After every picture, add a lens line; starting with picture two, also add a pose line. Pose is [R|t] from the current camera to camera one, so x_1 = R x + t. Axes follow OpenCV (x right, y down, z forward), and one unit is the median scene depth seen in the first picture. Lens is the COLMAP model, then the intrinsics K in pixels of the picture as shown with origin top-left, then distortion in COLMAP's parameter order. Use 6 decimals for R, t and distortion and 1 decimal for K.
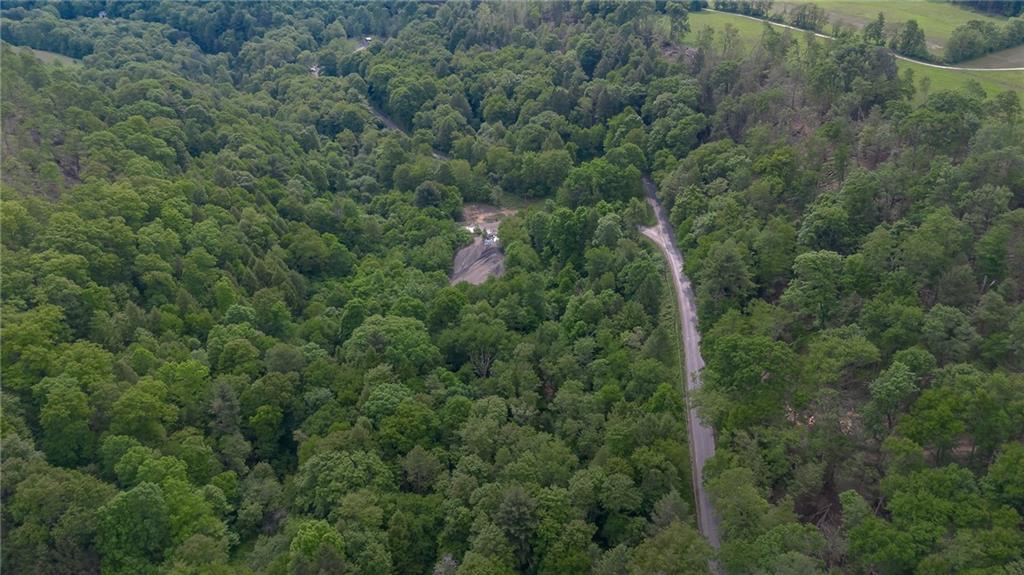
lens RADIAL K [[714.9, 0, 512.0], [0, 714.9, 287.5], [0, 0, 1]] dist [0.020468, -0.004796]
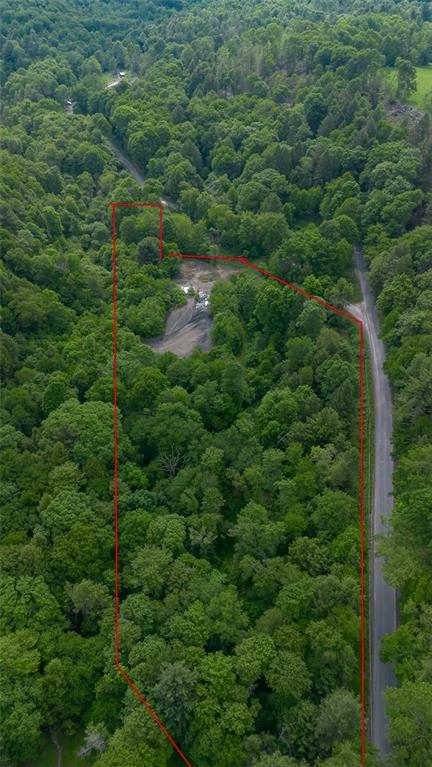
lens RADIAL K [[535.5, 0, 216.0], [0, 535.5, 383.5], [0, 0, 1]] dist [0.020468, -0.004796]
pose [[0.996616, 0.073159, -0.037478, 0.027276], [-0.064523, 0.978728, 0.194753, -0.099959], [0.050928, -0.191675, 0.980136, 0.187249]]
